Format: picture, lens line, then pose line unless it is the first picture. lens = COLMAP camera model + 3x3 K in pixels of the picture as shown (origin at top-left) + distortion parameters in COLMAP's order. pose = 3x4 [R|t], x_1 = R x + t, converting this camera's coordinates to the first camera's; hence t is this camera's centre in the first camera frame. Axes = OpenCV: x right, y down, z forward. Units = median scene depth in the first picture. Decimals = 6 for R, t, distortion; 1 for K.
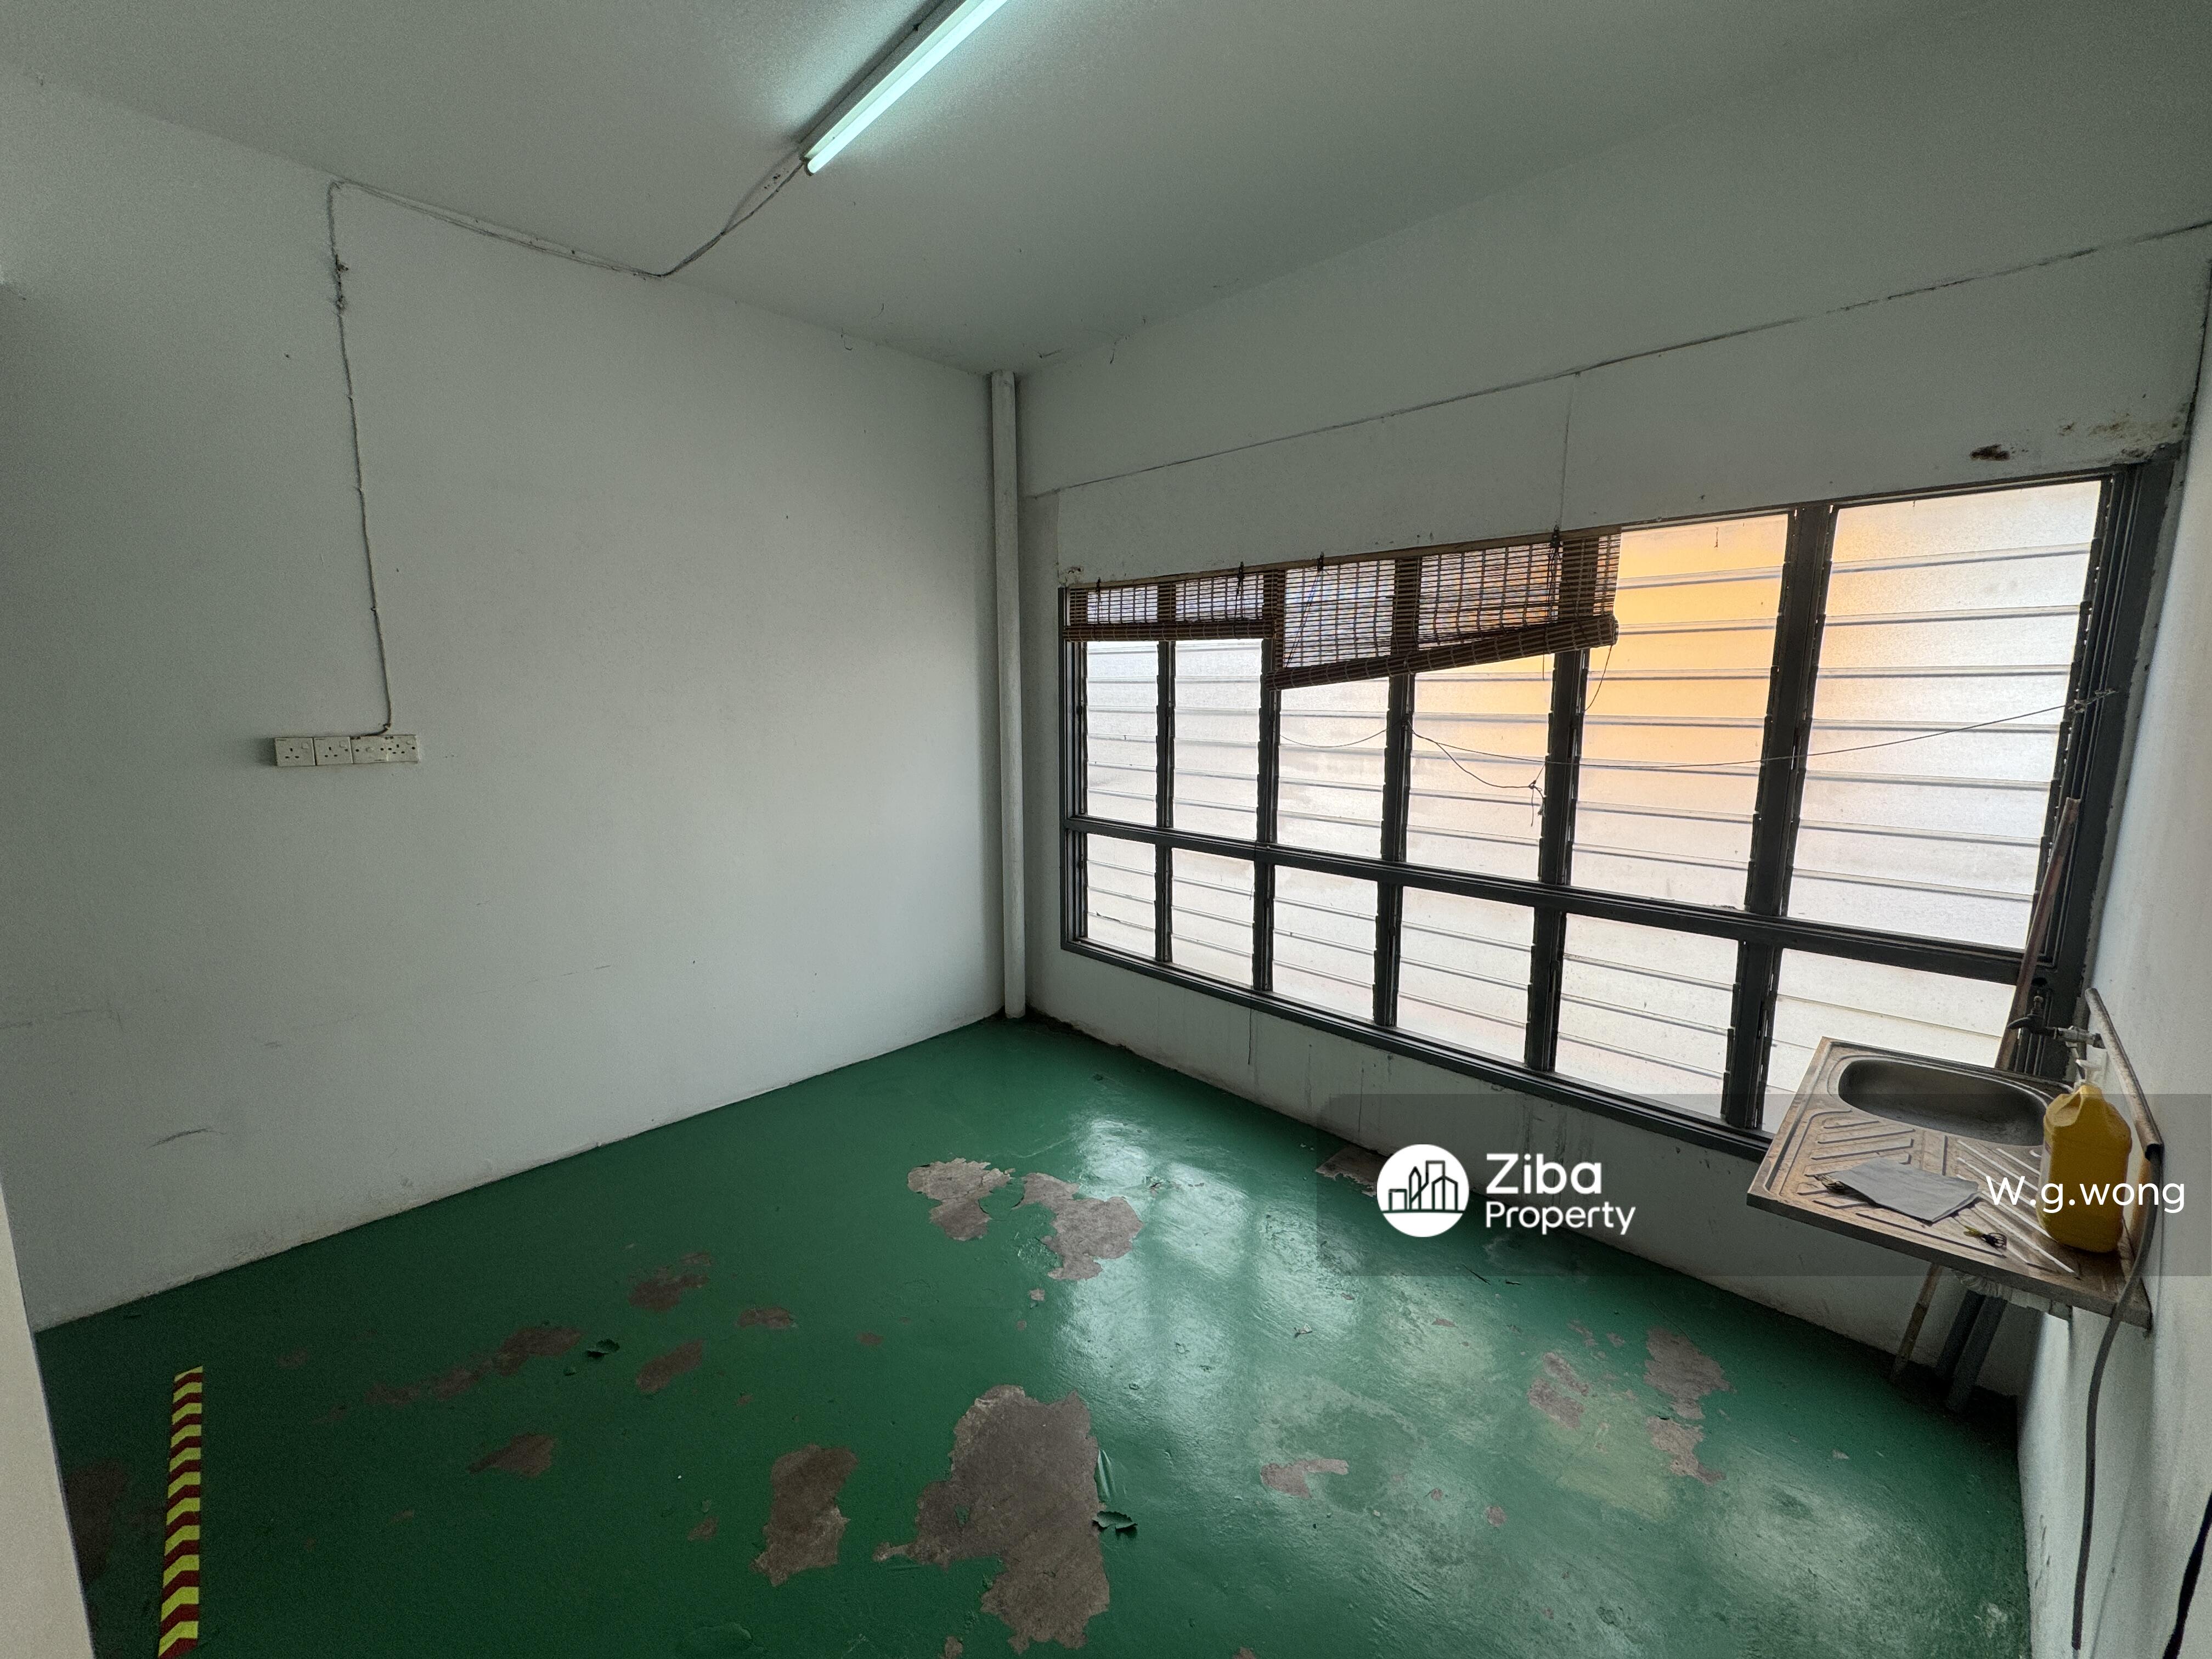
lens RADIAL K [[875.7, 0, 1106.0], [0, 875.7, 829.5], [0, 0, 1]] dist [-0.000770, -0.000238]
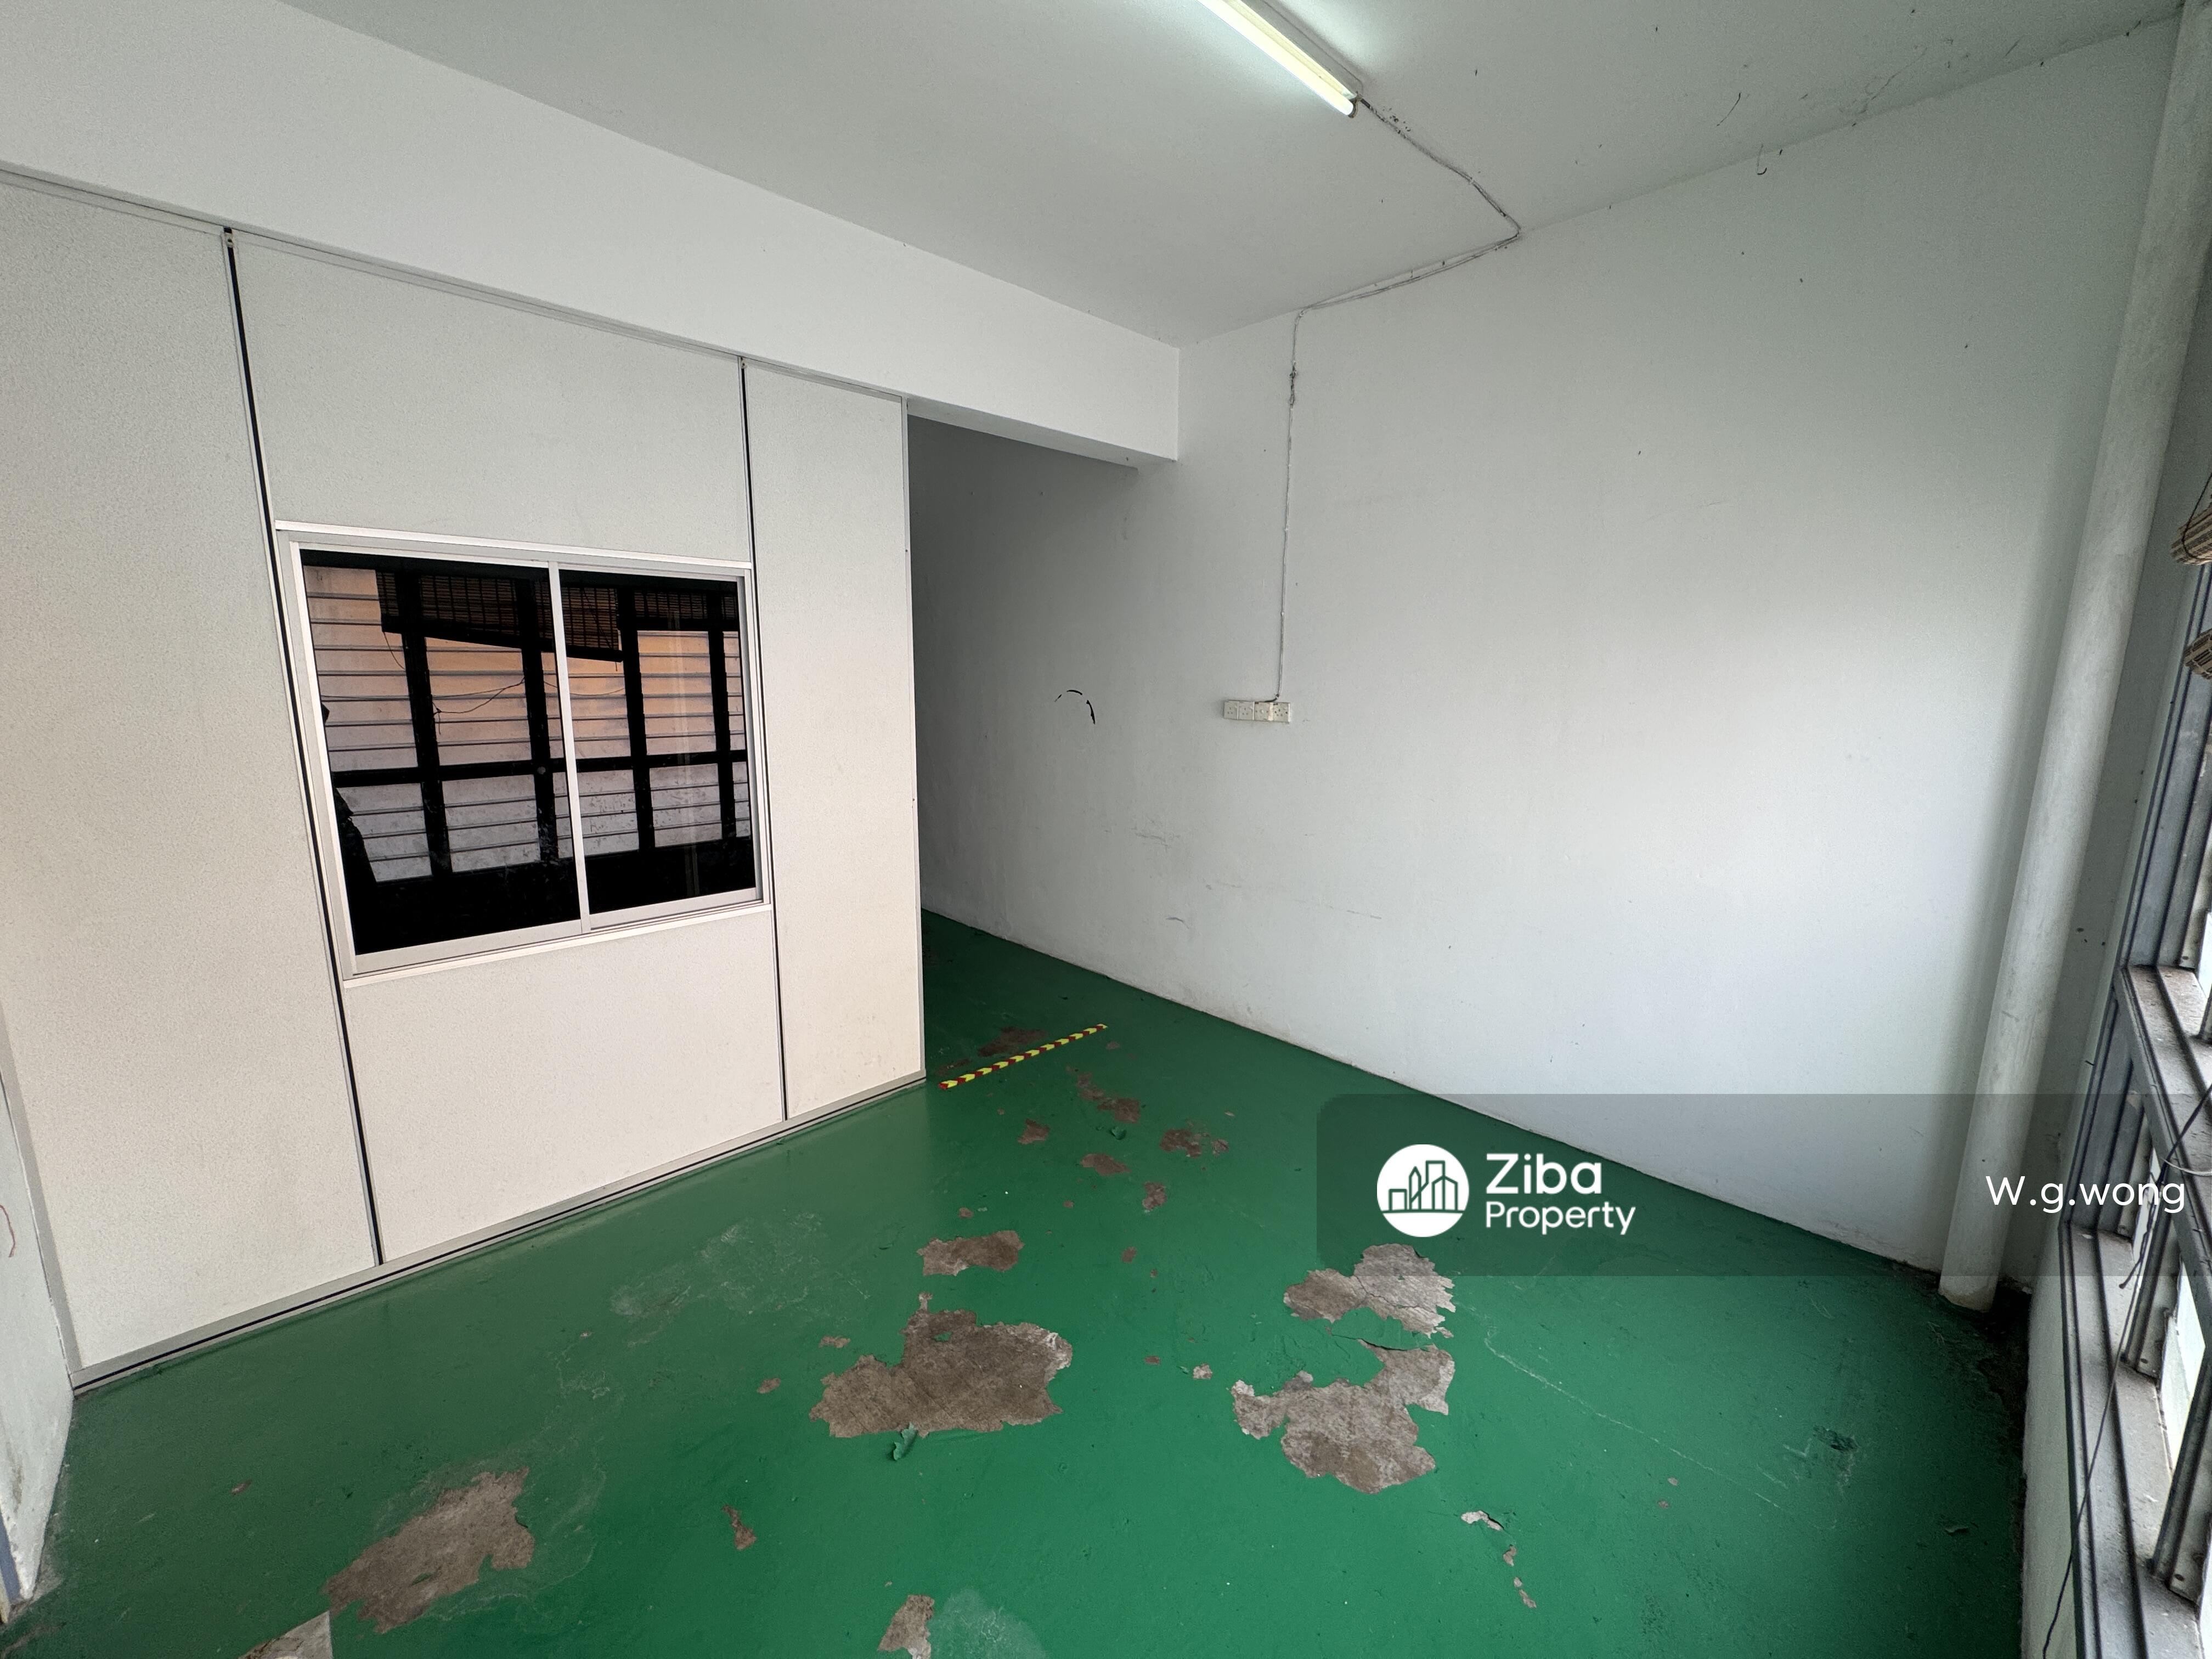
lens RADIAL K [[877.2, 0, 1106.0], [0, 877.2, 829.5], [0, 0, 1]] dist [-0.002427, -0.000029]
pose [[-0.023975, 0.177552, -0.983819, 0.512113], [-0.163297, 0.970189, 0.179072, -0.095680], [0.986286, 0.164948, 0.005734, 0.612495]]
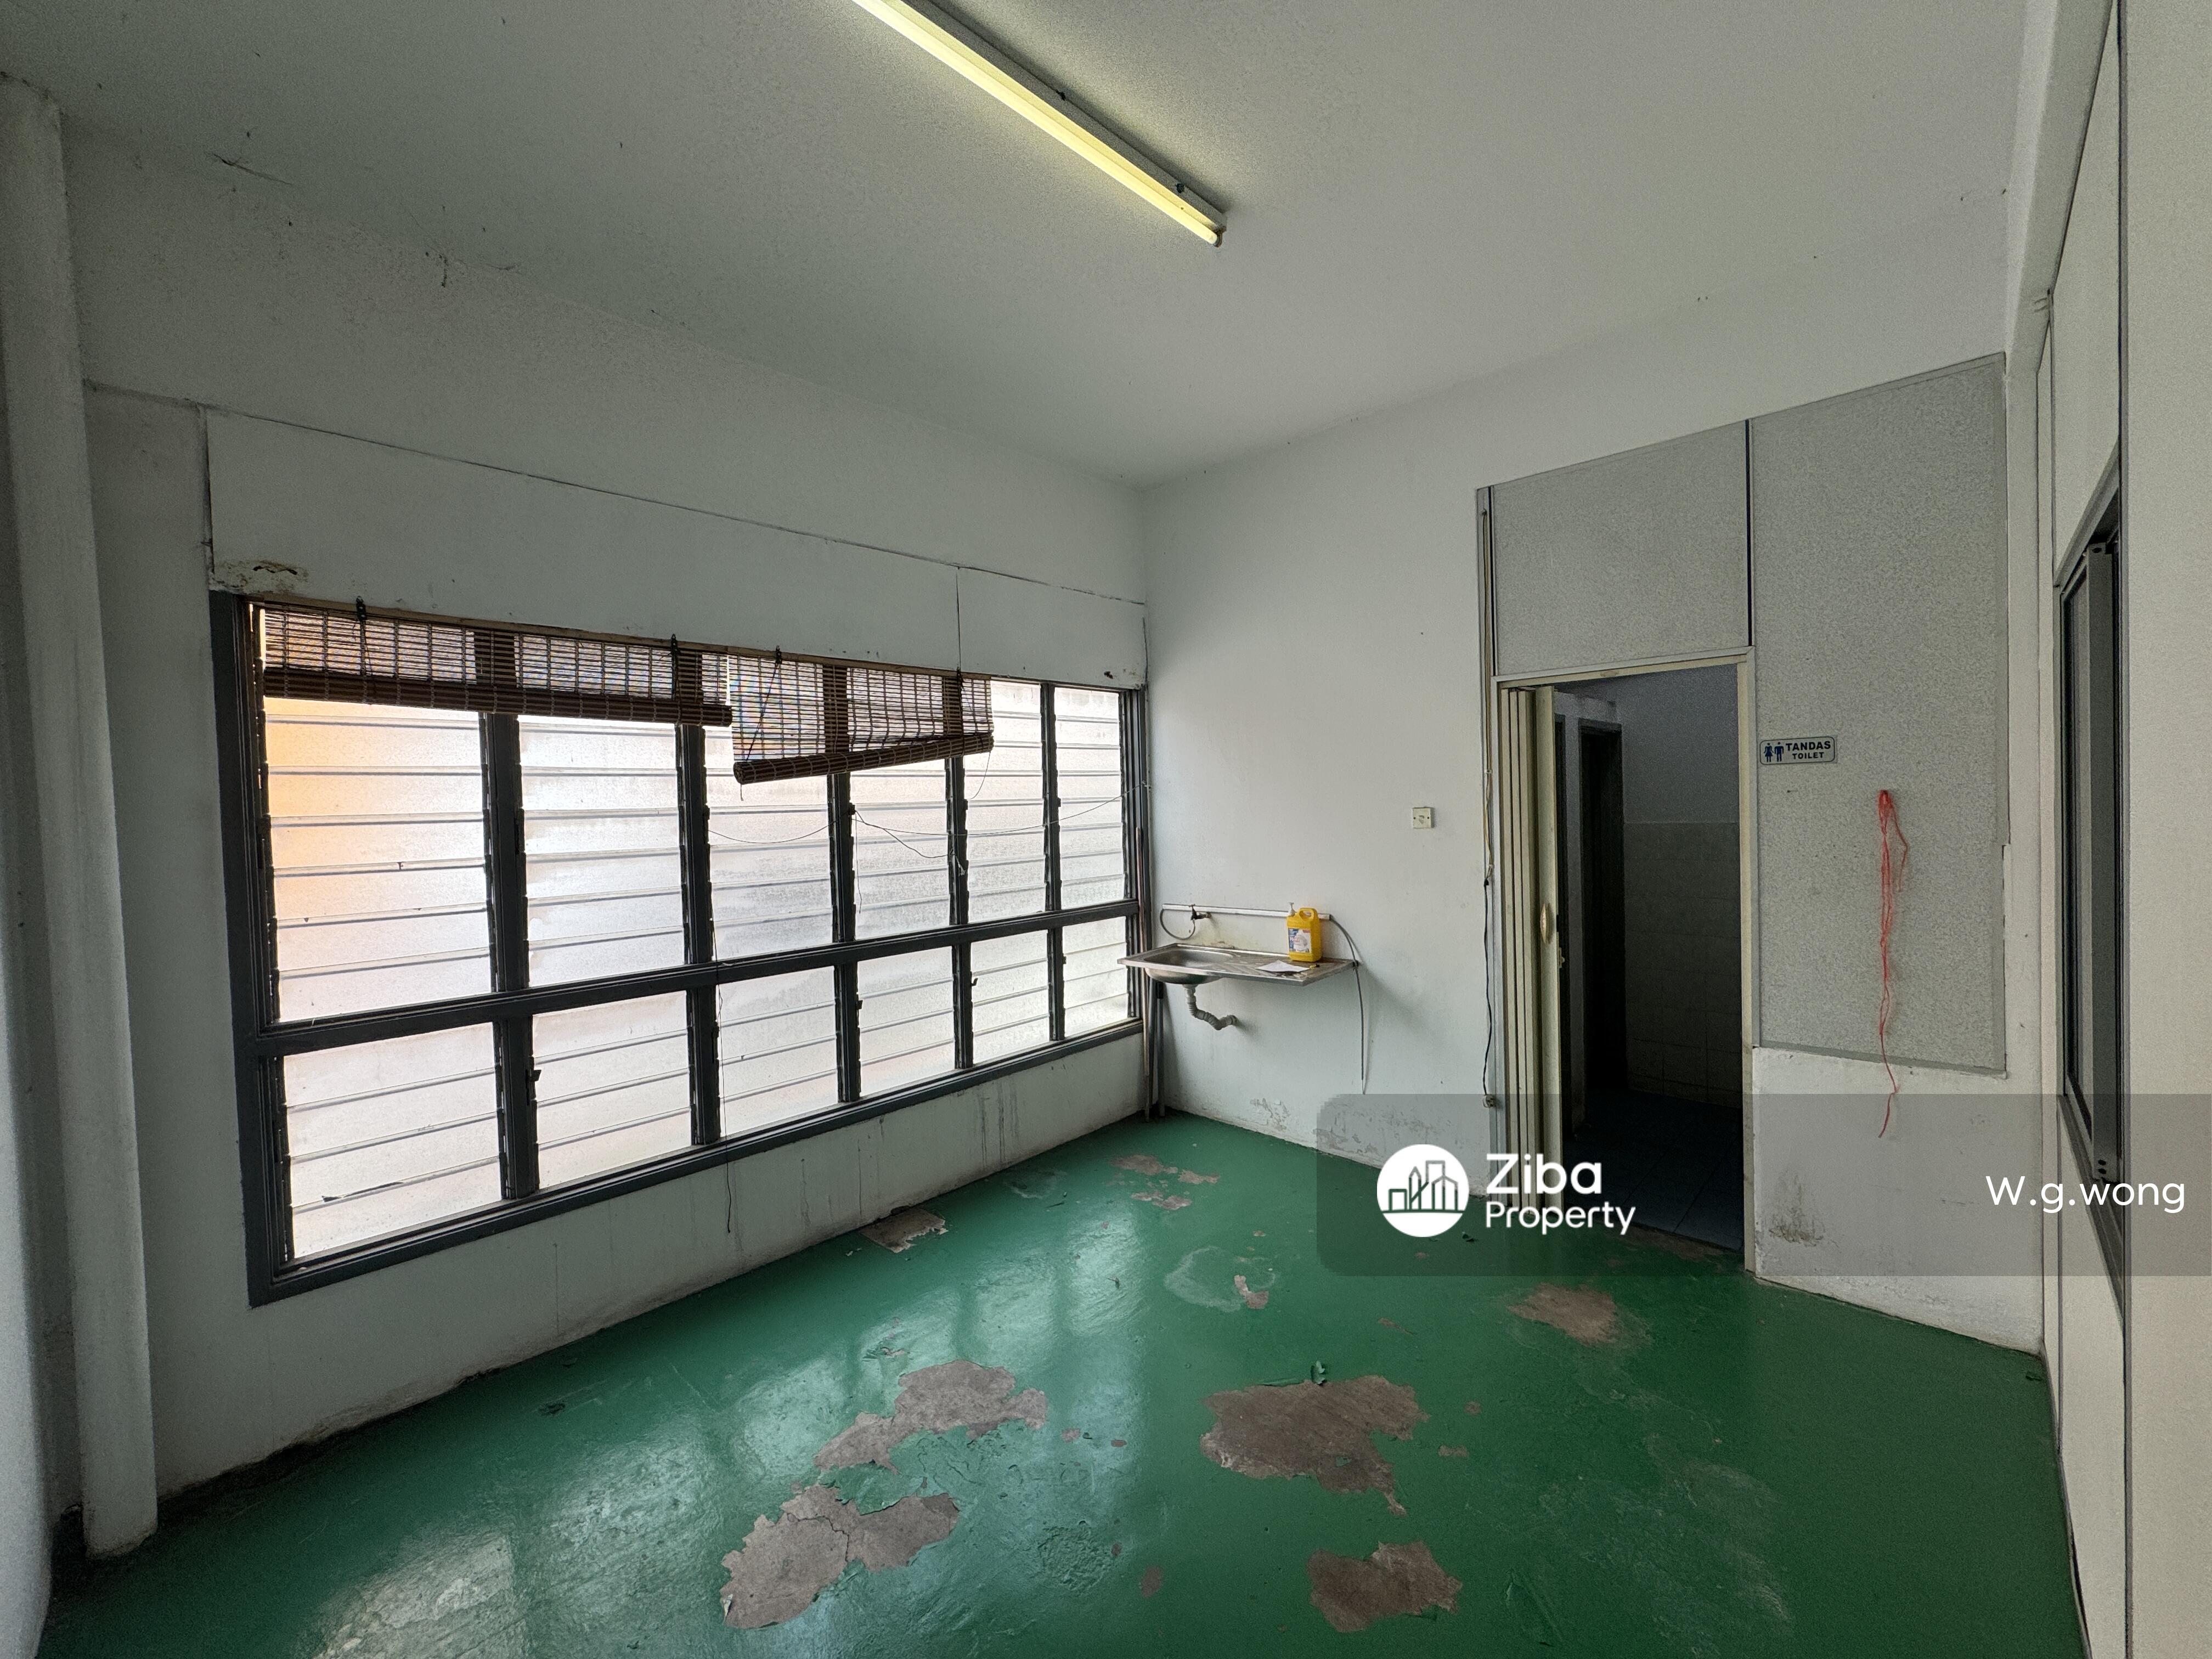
lens RADIAL K [[884.8, 0, 1110.6], [0, 884.8, 817.6], [0, 0, 1]] dist [-0.008182, 0.000201]
pose [[-0.024089, -0.044832, 0.998704, -0.737956], [0.160340, 0.985888, 0.048124, -0.112679], [-0.986768, 0.161291, -0.016561, 0.664722]]
